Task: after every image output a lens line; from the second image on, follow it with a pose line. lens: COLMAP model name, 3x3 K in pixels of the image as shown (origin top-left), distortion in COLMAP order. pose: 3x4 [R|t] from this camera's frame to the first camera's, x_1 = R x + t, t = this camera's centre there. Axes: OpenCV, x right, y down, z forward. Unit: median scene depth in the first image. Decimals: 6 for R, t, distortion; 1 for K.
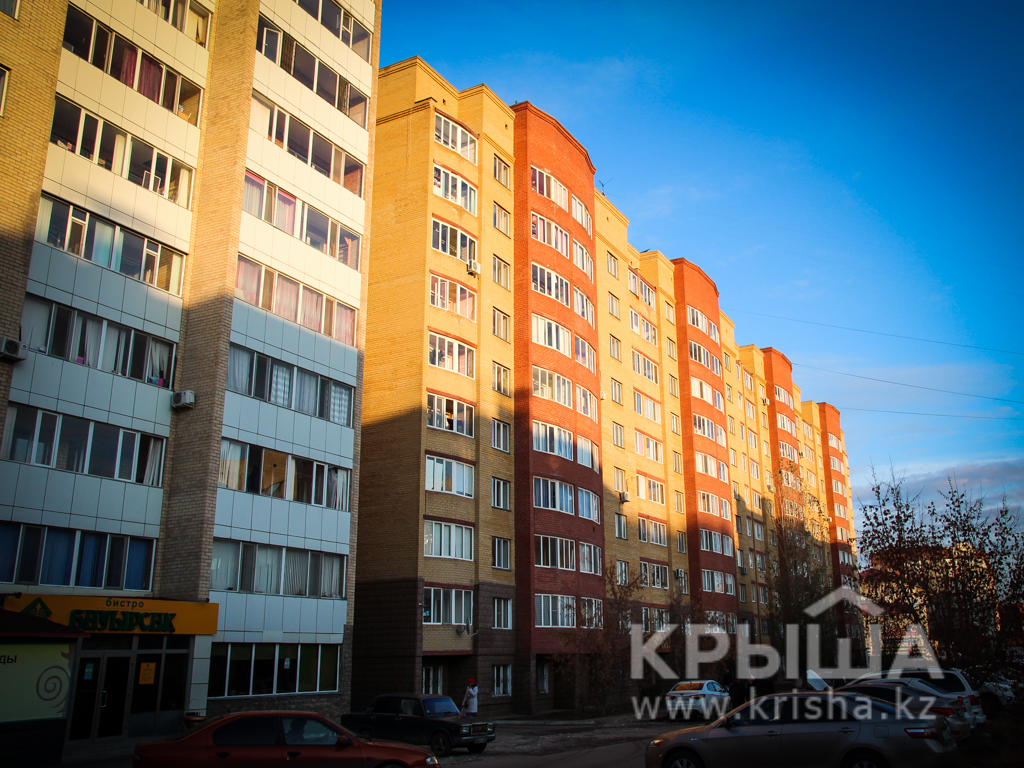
lens RADIAL K [[918.8, 0, 575.1], [0, 918.8, 385.1], [0, 0, 1]] dist [-0.067077, 0.090932]
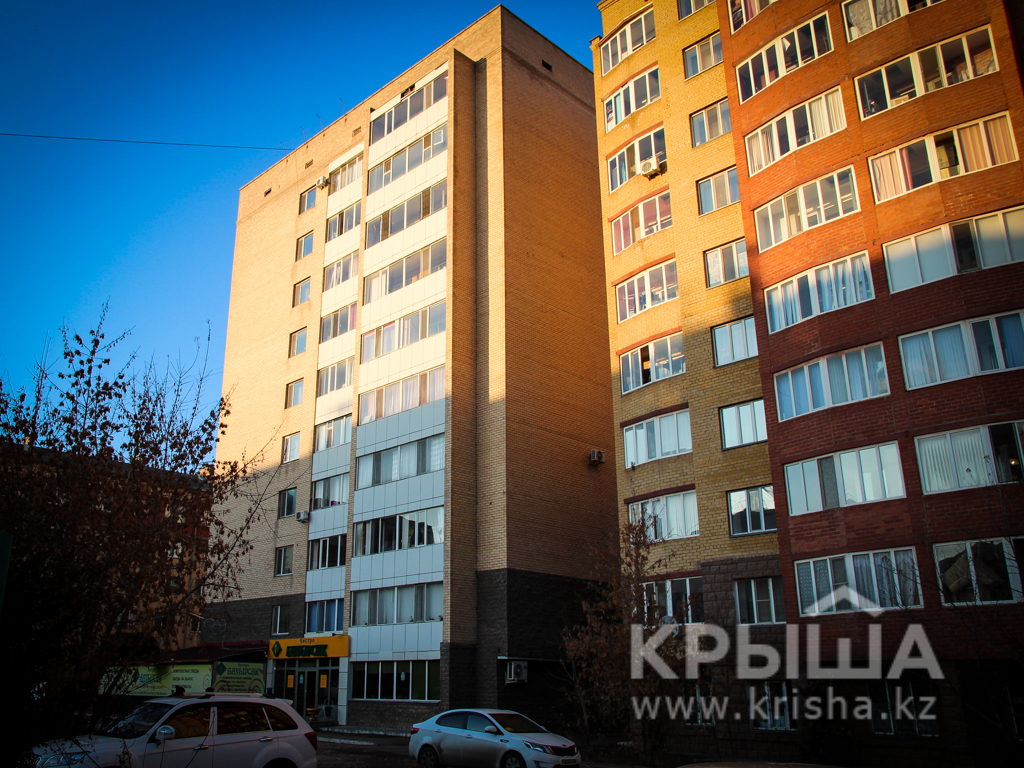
lens RADIAL K [[918.8, 0, 514.7], [0, 918.8, 377.8], [0, 0, 1]] dist [-0.067077, 0.090932]
pose [[-0.300569, -0.281816, -0.911174, 0.808926], [0.282470, 0.886186, -0.367266, 0.394448], [0.910971, -0.367768, -0.186756, 1.348367]]
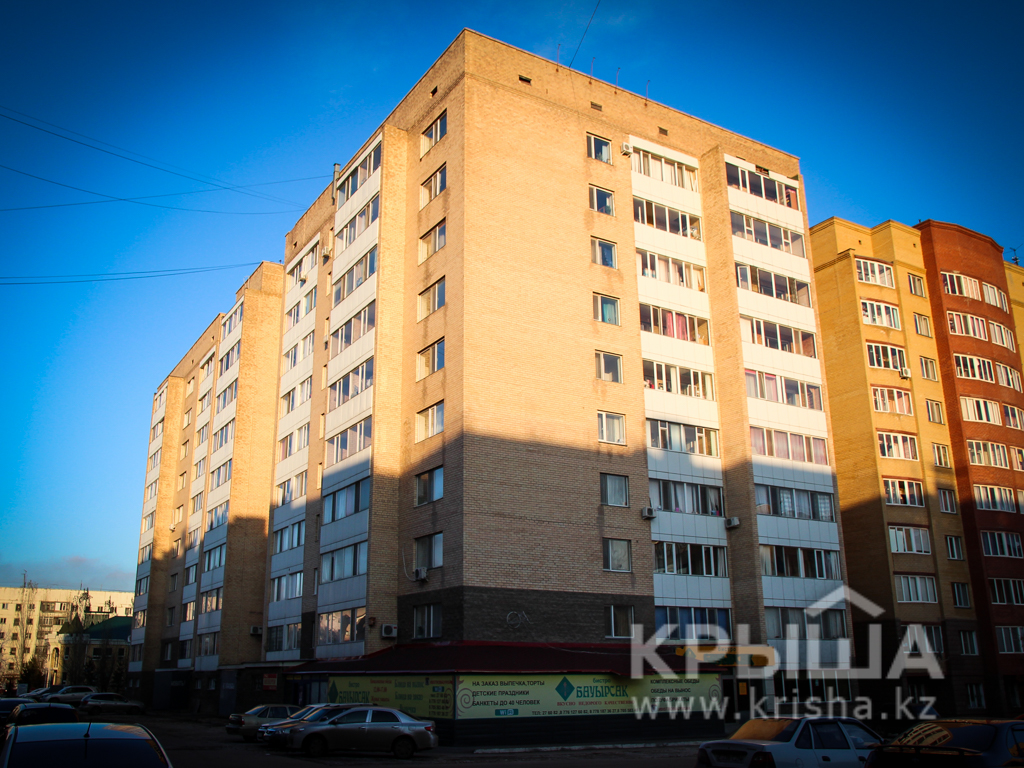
lens RADIAL K [[940.0, 0, 507.7], [0, 940.0, 392.9], [0, 0, 1]] dist [-0.063456, 0.051234]
pose [[0.856319, -0.135456, -0.498367, 0.079609], [0.135364, 0.990123, -0.036526, -0.176017], [0.498392, -0.036183, 0.866196, -0.551353]]
